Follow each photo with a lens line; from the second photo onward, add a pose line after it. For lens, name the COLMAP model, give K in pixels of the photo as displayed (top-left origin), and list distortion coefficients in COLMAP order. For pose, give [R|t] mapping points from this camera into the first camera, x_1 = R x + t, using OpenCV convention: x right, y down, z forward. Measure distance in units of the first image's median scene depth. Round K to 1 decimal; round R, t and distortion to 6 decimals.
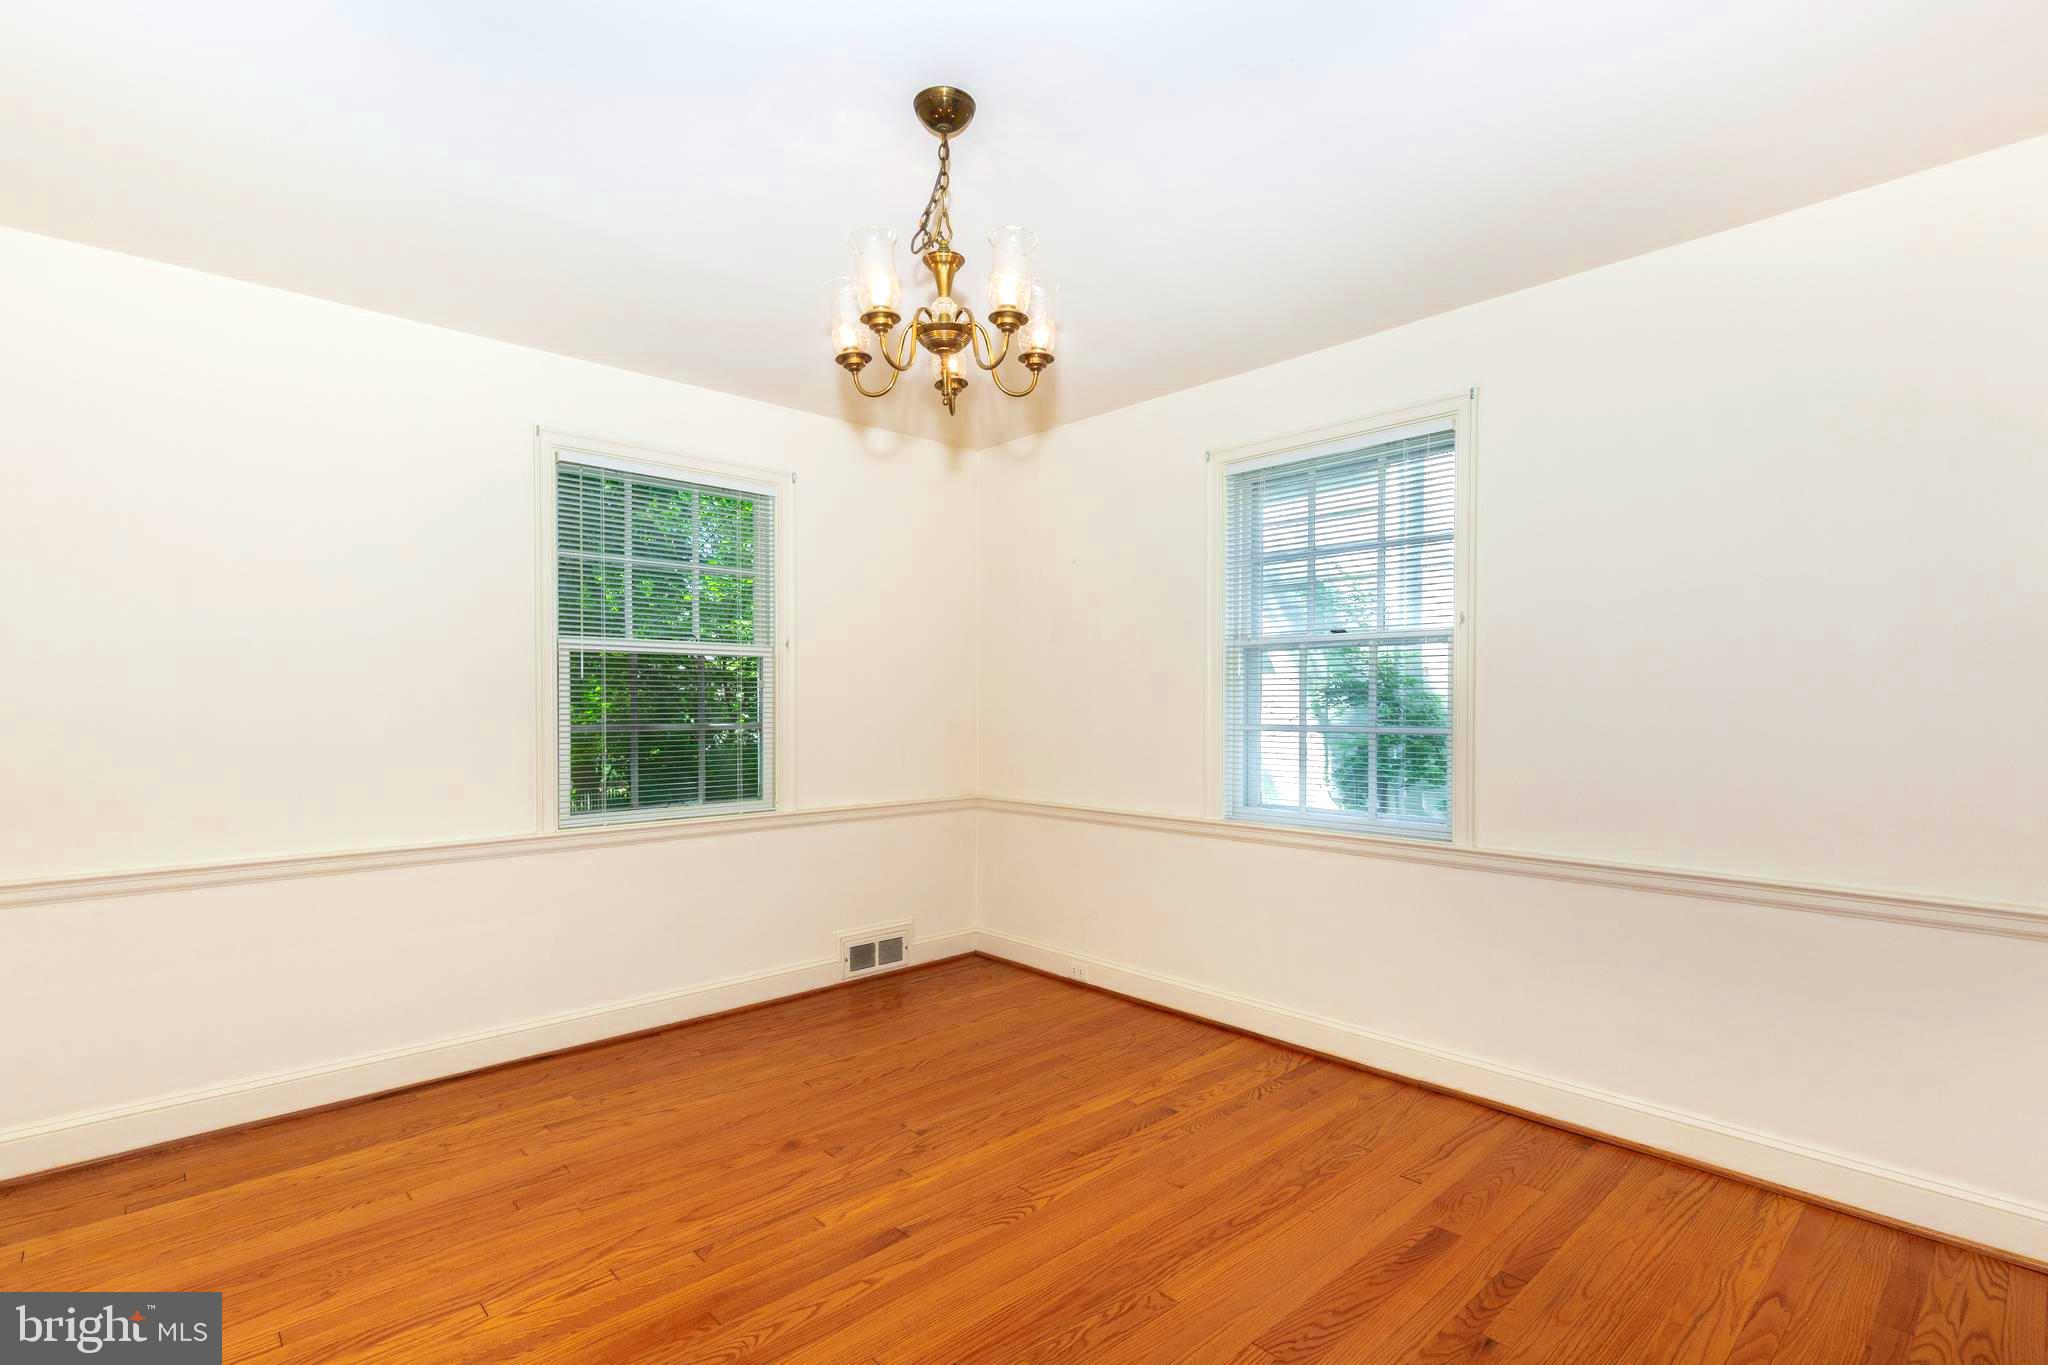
lens RADIAL K [[1001.0, 0, 957.6], [0, 1001.0, 683.6], [0, 0, 1]] dist [0.001017, -0.000449]
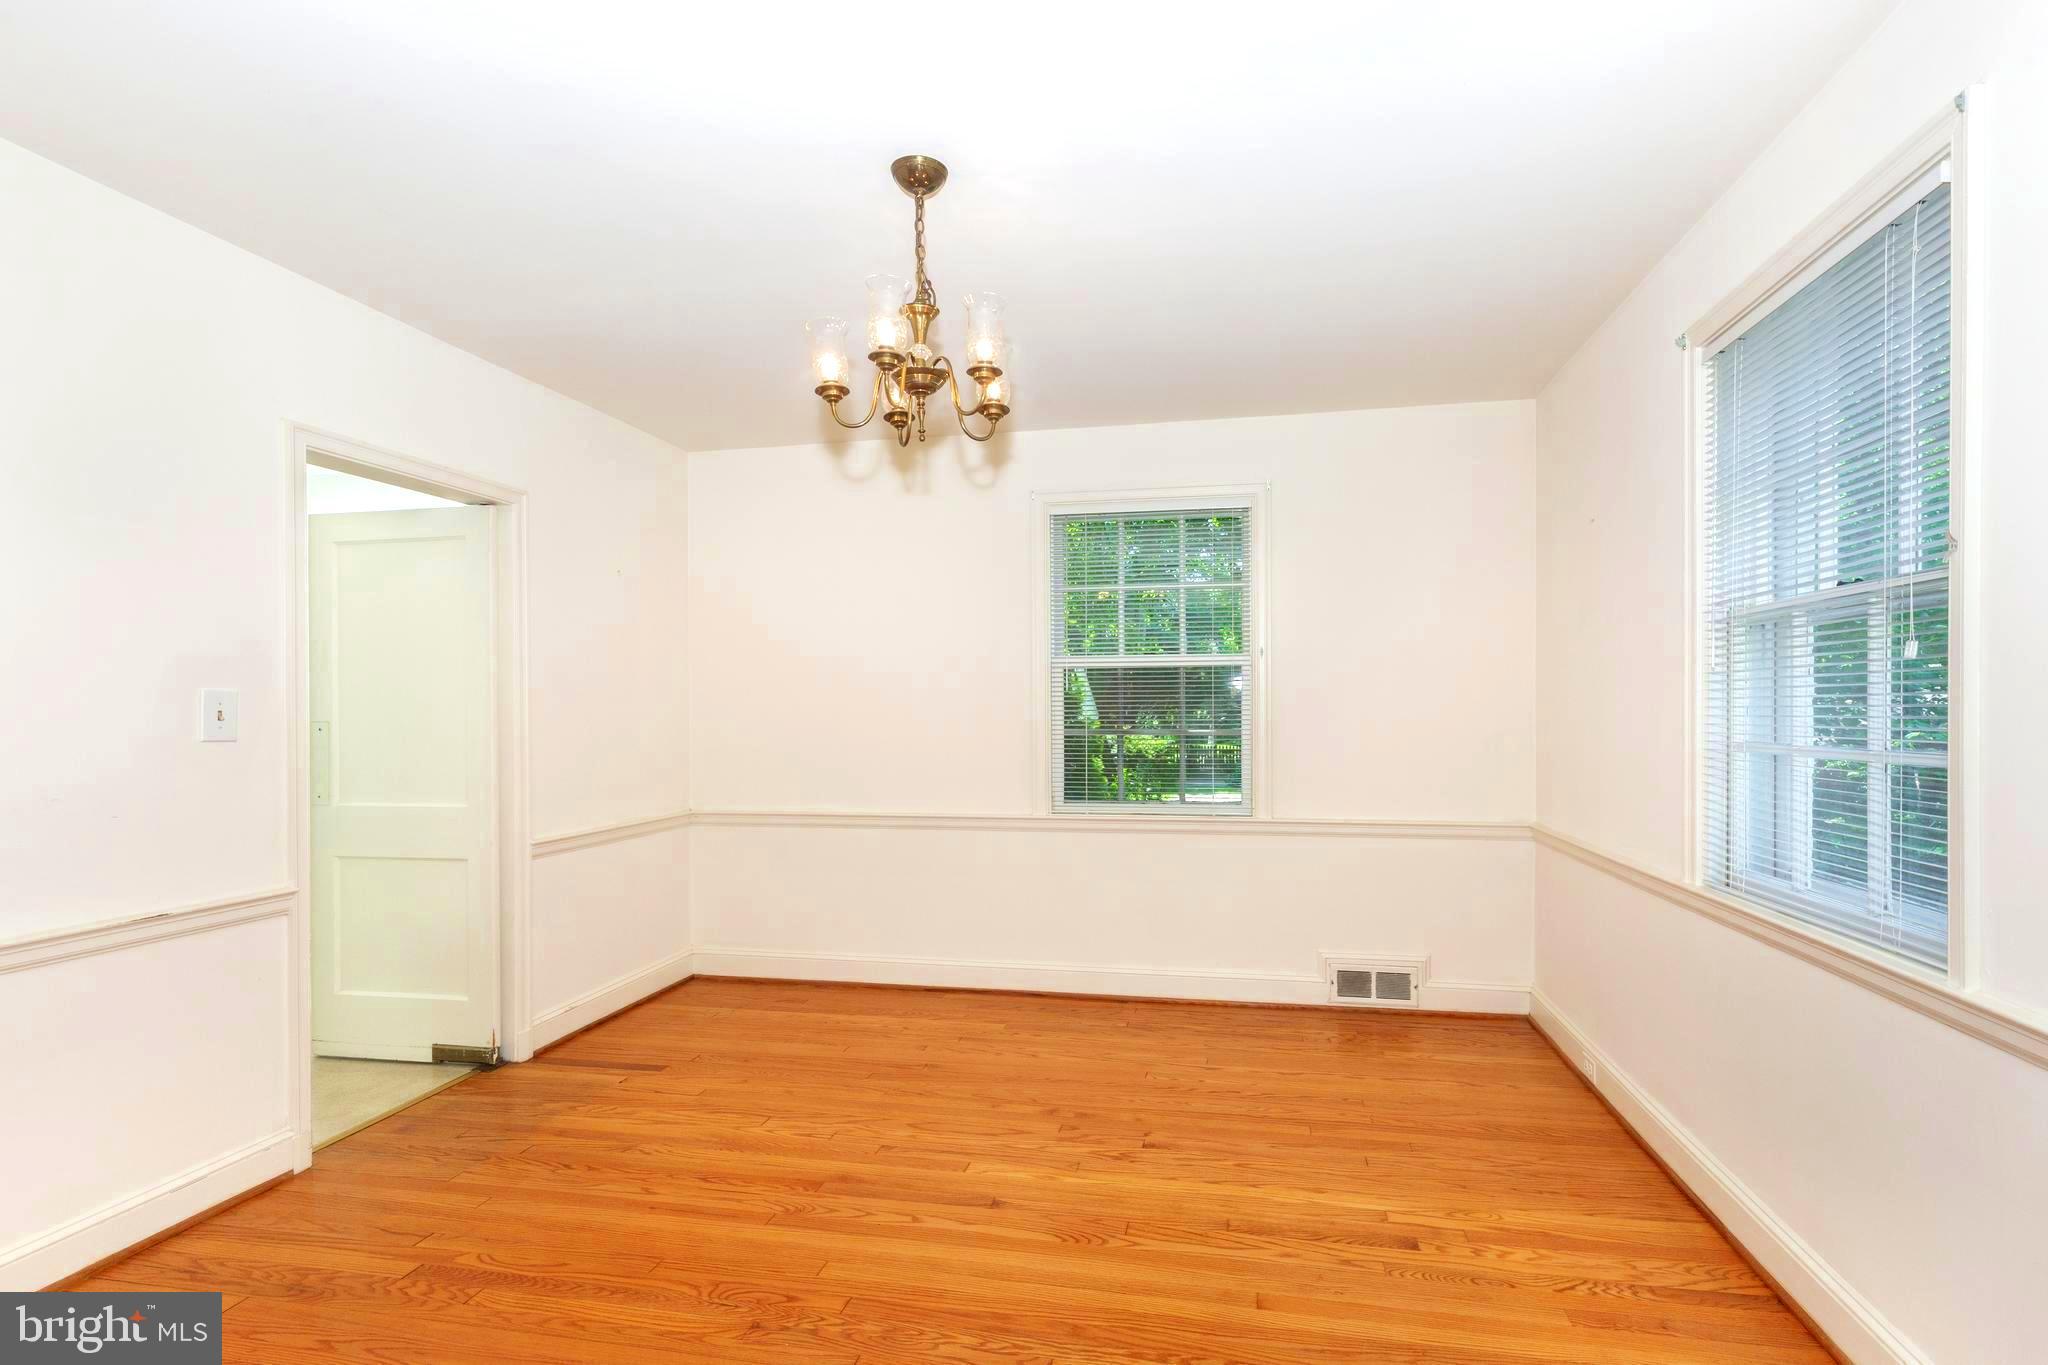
lens RADIAL K [[948.2, 0, 1020.7], [0, 948.2, 681.8], [0, 0, 1]] dist [0.002232, -0.000844]
pose [[0.593296, -0.025641, -0.804576, 0.586875], [0.017346, 0.999668, -0.019068, 0.005593], [0.804798, -0.002643, 0.593543, 0.308728]]
